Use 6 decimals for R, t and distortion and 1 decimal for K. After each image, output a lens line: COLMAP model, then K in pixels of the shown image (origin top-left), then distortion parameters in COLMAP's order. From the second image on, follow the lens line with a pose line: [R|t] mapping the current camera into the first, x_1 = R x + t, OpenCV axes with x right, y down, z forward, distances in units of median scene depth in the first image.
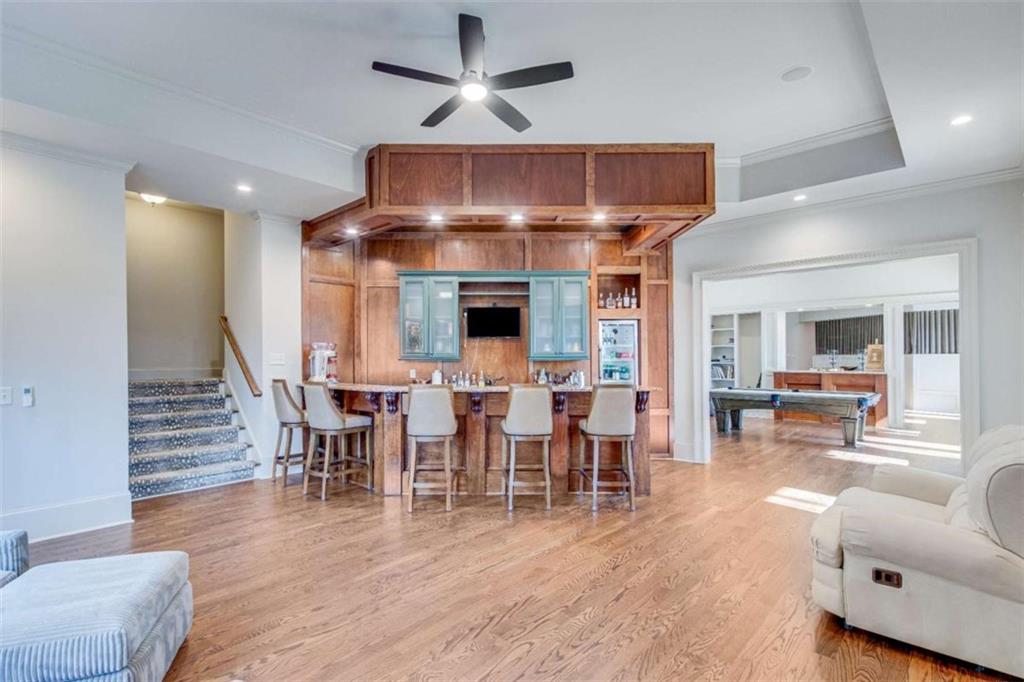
lens RADIAL K [[480.0, 0, 512.0], [0, 480.0, 341.0], [0, 0, 1]] dist [-0.000084, -0.000296]
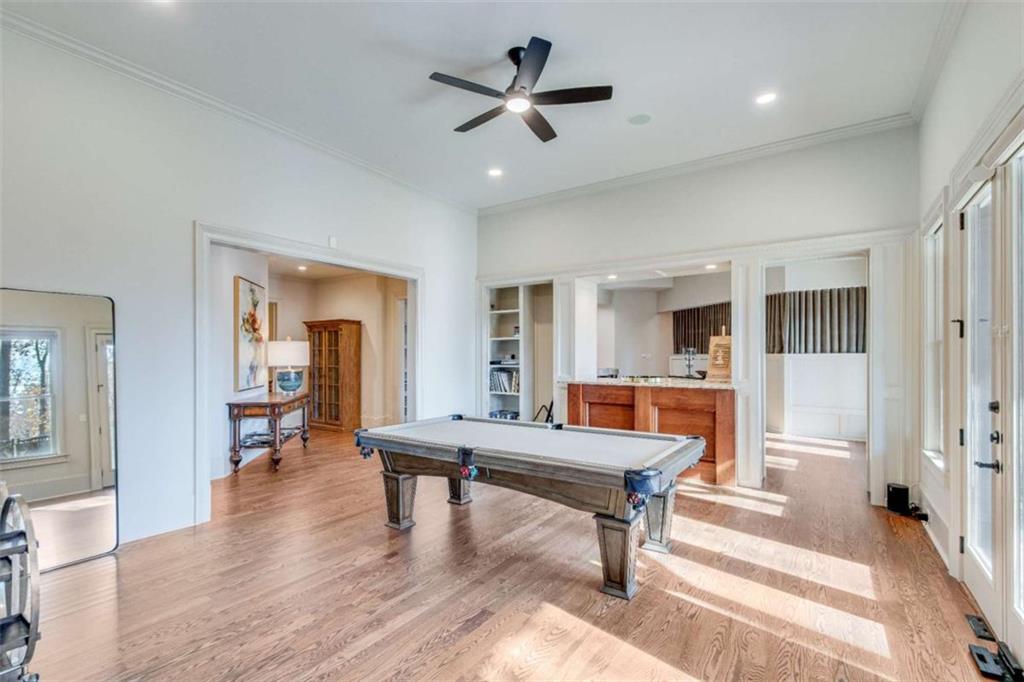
lens RADIAL K [[463.0, 0, 509.9], [0, 463.0, 351.2], [0, 0, 1]] dist [0.000630, 0.000024]
pose [[0.989081, 0.006309, 0.147235, 0.370745], [-0.009812, 0.999686, 0.023075, 0.012833], [-0.147043, -0.024268, 0.988832, 0.425297]]
